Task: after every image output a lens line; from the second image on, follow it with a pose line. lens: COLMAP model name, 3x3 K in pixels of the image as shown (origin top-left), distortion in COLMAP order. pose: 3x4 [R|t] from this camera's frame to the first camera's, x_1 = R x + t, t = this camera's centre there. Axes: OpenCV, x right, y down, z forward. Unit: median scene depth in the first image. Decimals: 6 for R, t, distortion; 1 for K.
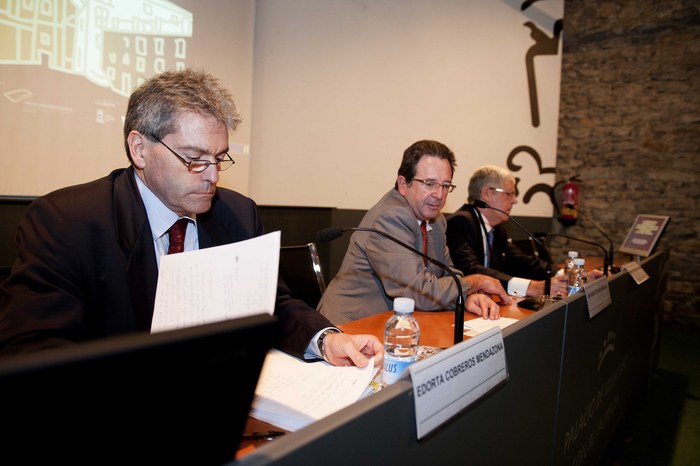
lens RADIAL K [[522.2, 0, 351.6], [0, 522.2, 229.4], [0, 0, 1]] dist [-0.016369, -0.003226]
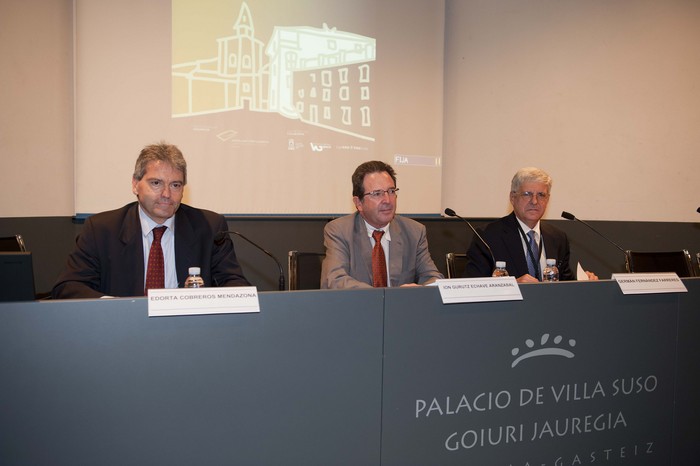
lens RADIAL K [[633.0, 0, 349.5], [0, 633.0, 235.6], [0, 0, 1]] dist [0.033941, 0.000001]
pose [[0.844034, -0.005482, -0.536262, 0.396049], [-0.005309, 0.999813, -0.018575, 0.013583], [0.536264, 0.018525, 0.843847, -0.135702]]
